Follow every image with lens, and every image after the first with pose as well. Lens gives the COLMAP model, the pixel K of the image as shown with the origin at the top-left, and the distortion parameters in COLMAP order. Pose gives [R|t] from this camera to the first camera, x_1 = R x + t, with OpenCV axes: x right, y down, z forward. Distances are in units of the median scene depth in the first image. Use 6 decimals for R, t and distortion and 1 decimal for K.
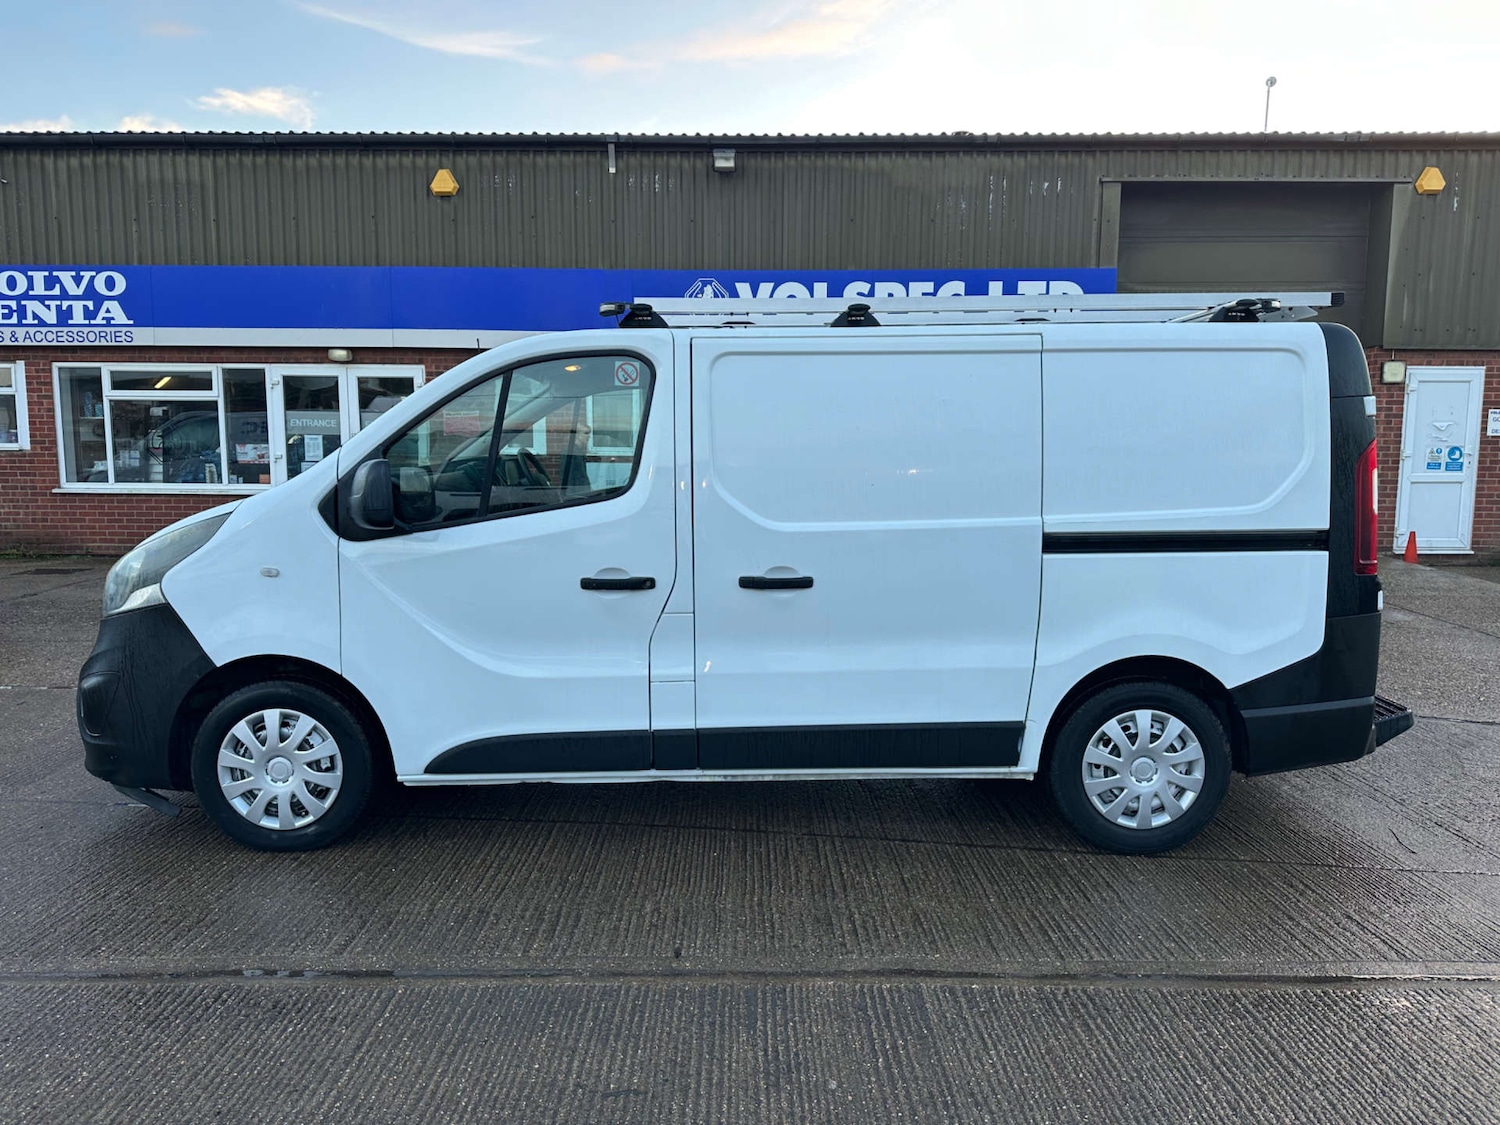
lens RADIAL K [[1063.3, 0, 744.4], [0, 1063.3, 562.4], [0, 0, 1]] dist [0.039501, -0.036008]
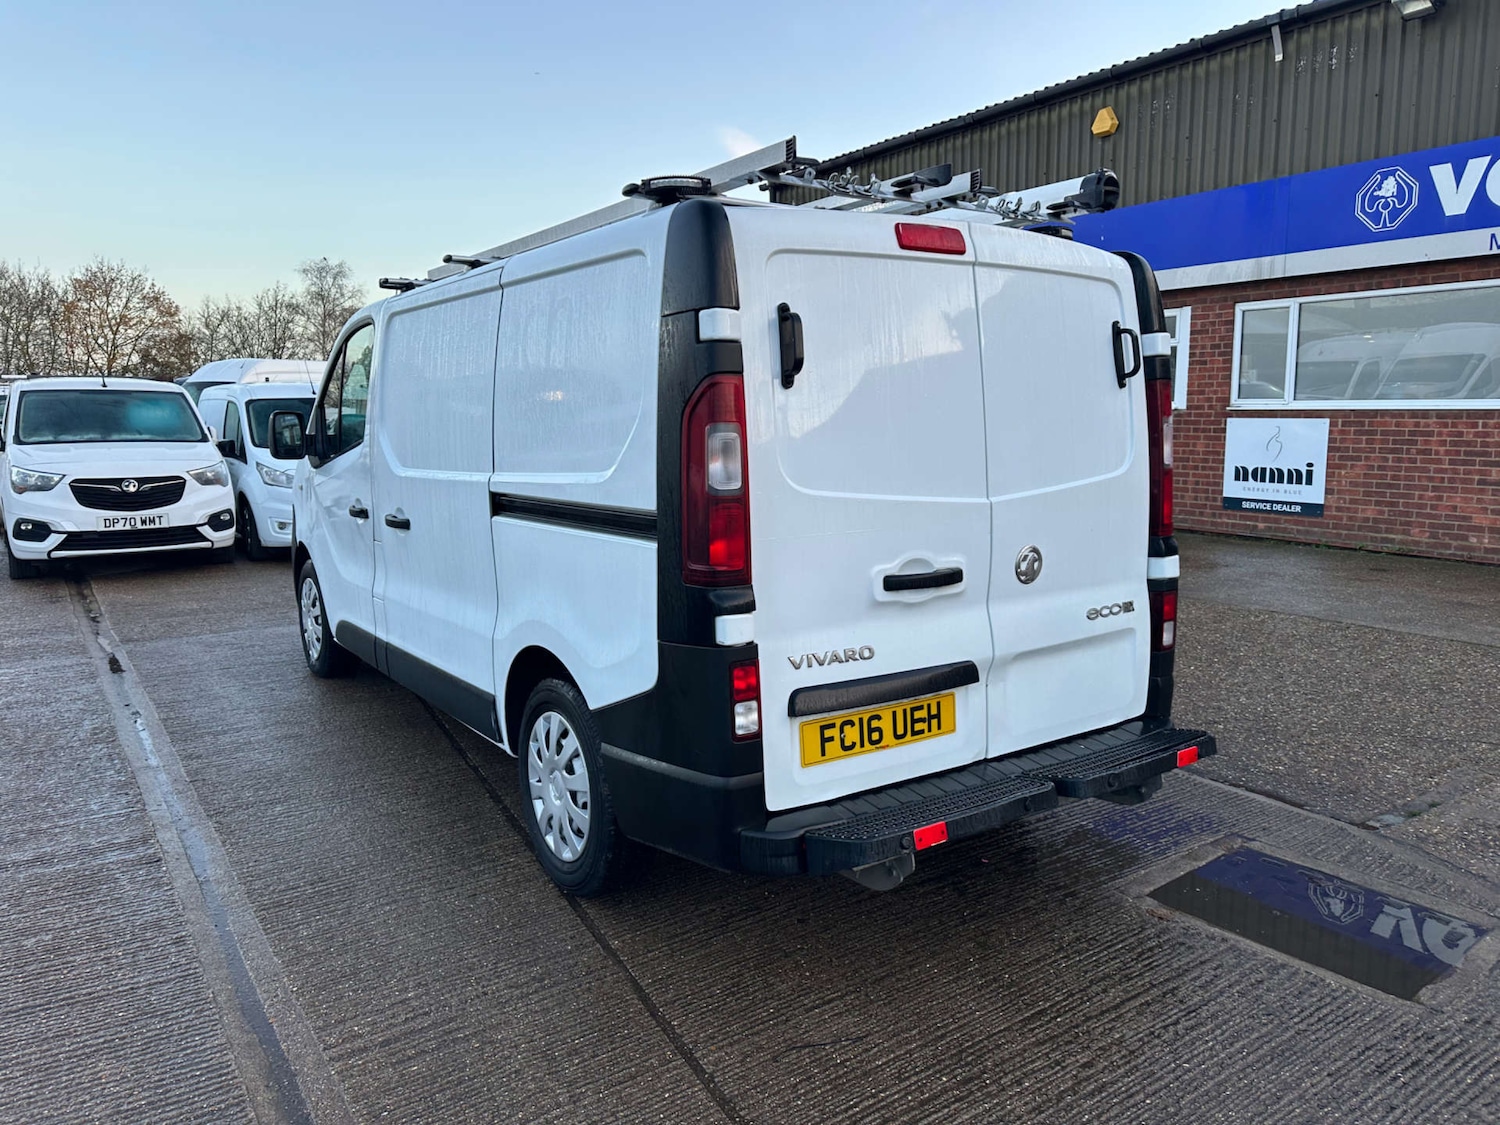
lens RADIAL K [[1063.3, 0, 735.6], [0, 1063.3, 549.0], [0, 0, 1]] dist [0.039501, -0.036008]
pose [[0.550496, 0.104129, -0.828318, 0.370373], [-0.081801, 0.994144, 0.070610, -0.019437], [0.830820, 0.028886, 0.555790, 0.216242]]
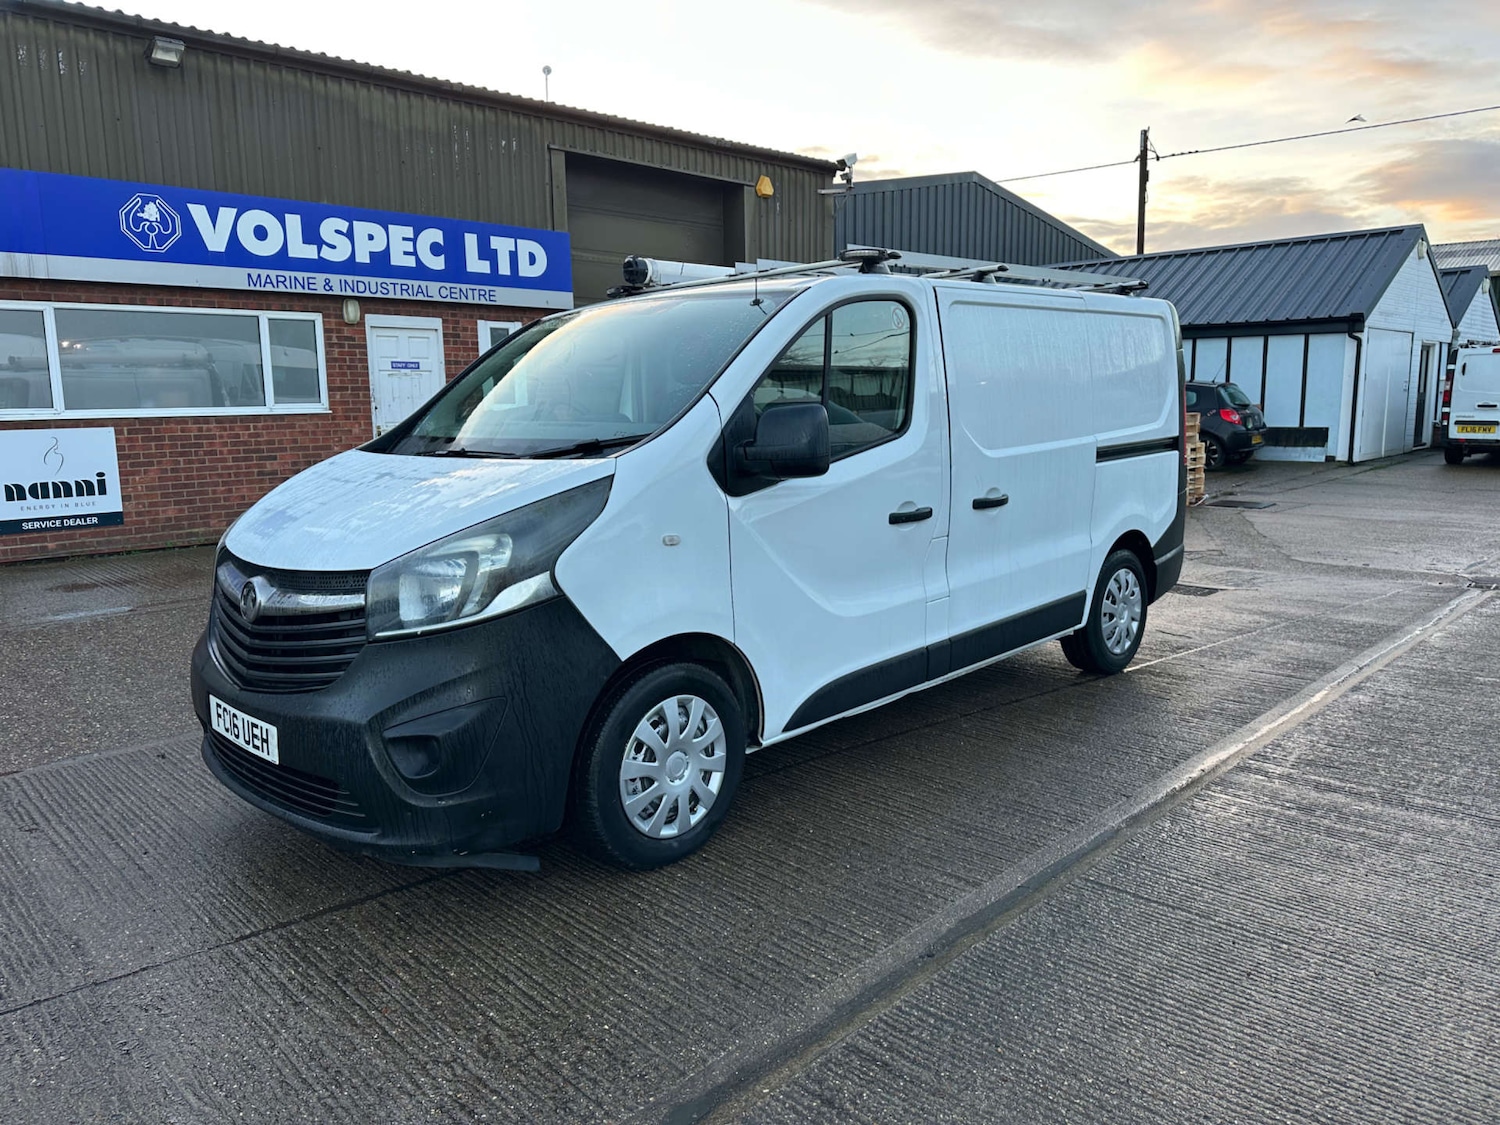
lens RADIAL K [[1063.3, 0, 743.6], [0, 1063.3, 554.8], [0, 0, 1]] dist [0.039501, -0.036008]
pose [[0.709018, -0.120087, 0.694890, -0.319395], [0.098428, 0.992601, 0.071106, -0.010708], [-0.698287, 0.017981, 0.715592, 0.111726]]
